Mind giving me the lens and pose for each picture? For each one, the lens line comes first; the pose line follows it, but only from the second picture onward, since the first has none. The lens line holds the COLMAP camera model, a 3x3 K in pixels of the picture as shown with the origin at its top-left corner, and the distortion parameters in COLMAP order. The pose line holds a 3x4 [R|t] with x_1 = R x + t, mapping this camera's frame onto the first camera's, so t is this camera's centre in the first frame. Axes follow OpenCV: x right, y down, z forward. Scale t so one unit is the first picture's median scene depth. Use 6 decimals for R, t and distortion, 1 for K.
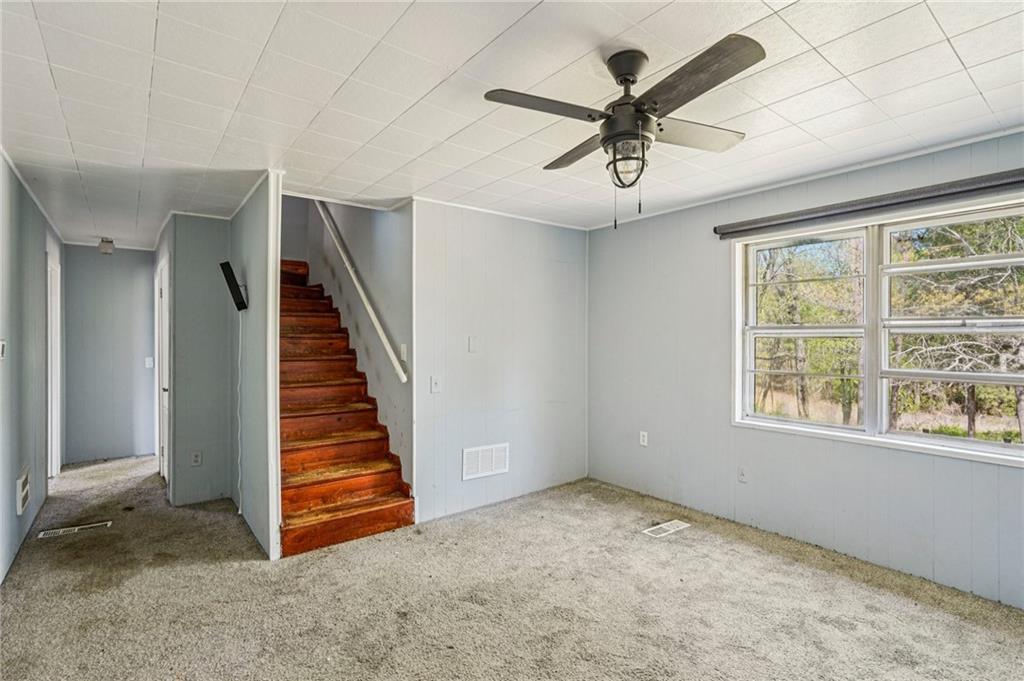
lens RADIAL K [[485.7, 0, 513.9], [0, 485.7, 339.6], [0, 0, 1]] dist [0.001125, 0.001117]
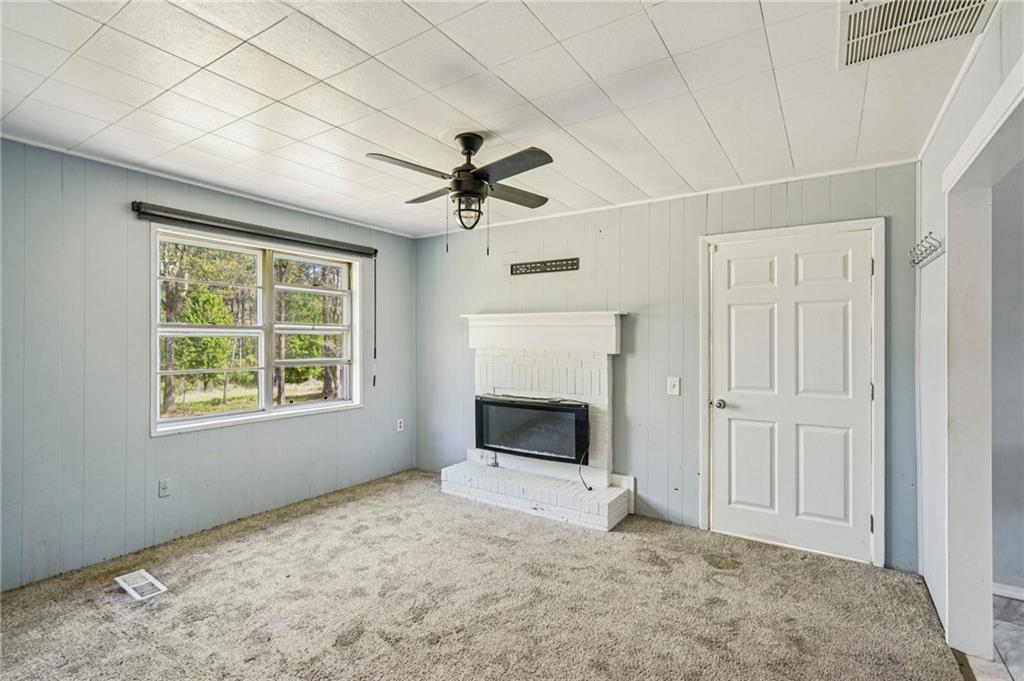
lens RADIAL K [[485.7, 0, 504.7], [0, 485.7, 344.3], [0, 0, 1]] dist [0.001125, 0.001117]
pose [[-0.295536, -0.014695, 0.955219, -0.697654], [-0.002233, 0.999890, 0.014691, -0.004825], [-0.955329, 0.002208, -0.295536, 0.805064]]
